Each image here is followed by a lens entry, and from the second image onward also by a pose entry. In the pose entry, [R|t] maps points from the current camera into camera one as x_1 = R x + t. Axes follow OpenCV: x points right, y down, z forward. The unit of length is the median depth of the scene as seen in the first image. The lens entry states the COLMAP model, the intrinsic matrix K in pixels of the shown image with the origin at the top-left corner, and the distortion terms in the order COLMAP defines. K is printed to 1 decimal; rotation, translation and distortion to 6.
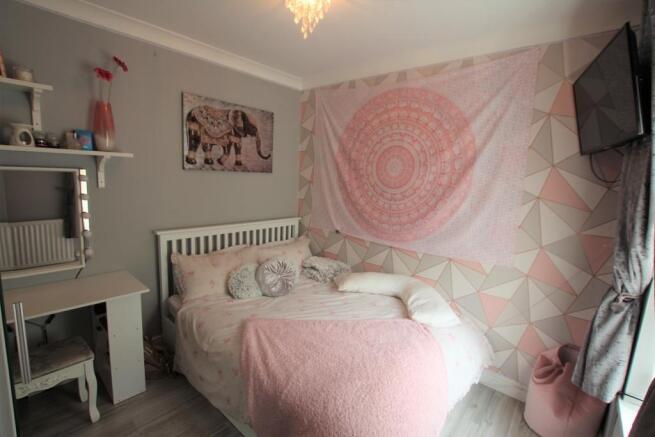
lens RADIAL K [[312.0, 0, 323.9], [0, 312.0, 218.2], [0, 0, 1]] dist [-0.023763, -0.000094]
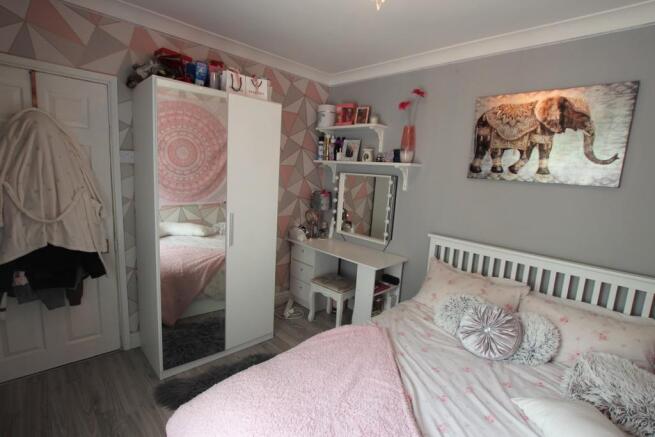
lens RADIAL K [[312.0, 0, 323.9], [0, 312.0, 218.2], [0, 0, 1]] dist [-0.023763, -0.000094]
pose [[-0.094841, 0.102899, -0.990160, 0.527070], [-0.199861, 0.972424, 0.120199, -0.060774], [0.975224, 0.209294, -0.071660, 0.631212]]
